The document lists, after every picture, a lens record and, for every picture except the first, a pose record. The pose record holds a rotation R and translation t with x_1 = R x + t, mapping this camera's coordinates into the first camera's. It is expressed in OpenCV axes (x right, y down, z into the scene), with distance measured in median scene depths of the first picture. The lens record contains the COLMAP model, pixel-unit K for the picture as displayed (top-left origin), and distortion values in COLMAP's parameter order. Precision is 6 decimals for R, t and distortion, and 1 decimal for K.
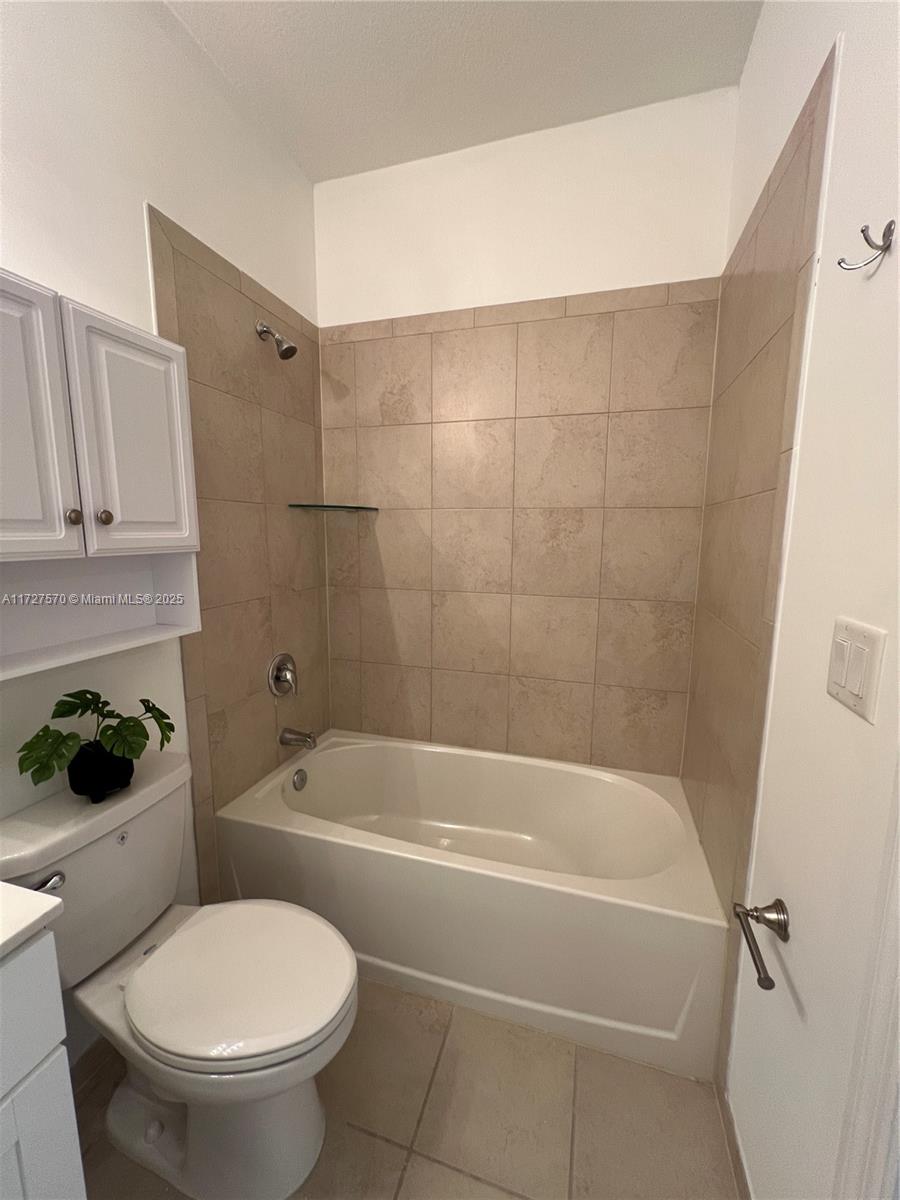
lens RADIAL K [[479.7, 0, 452.0], [0, 479.7, 600.1], [0, 0, 1]] dist [-0.002363, 0.001294]
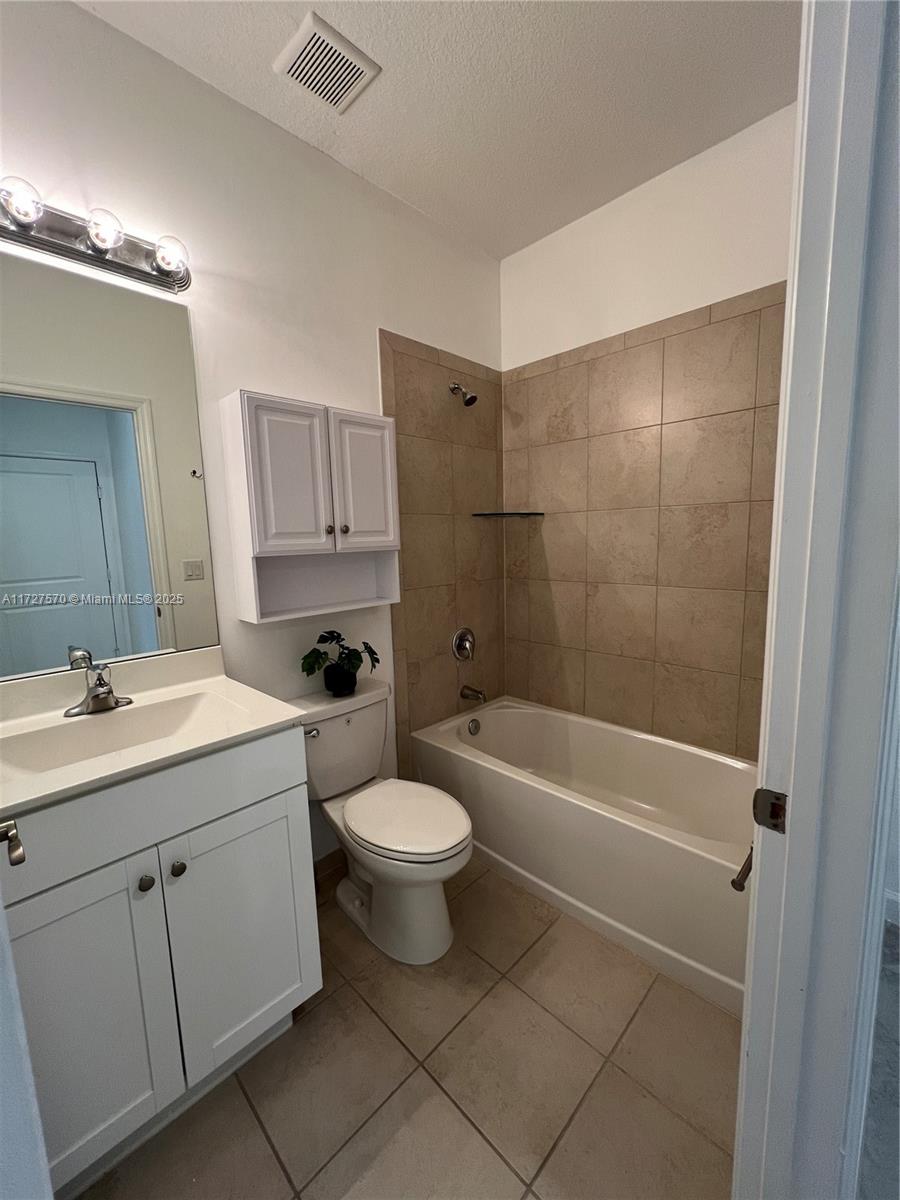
lens RADIAL K [[479.7, 0, 451.6], [0, 479.7, 601.3], [0, 0, 1]] dist [-0.002363, 0.001294]
pose [[0.885154, 0.032044, -0.464193, 0.263923], [-0.034158, 0.999409, 0.003857, 0.041135], [0.464042, 0.012442, 0.885726, -0.213339]]
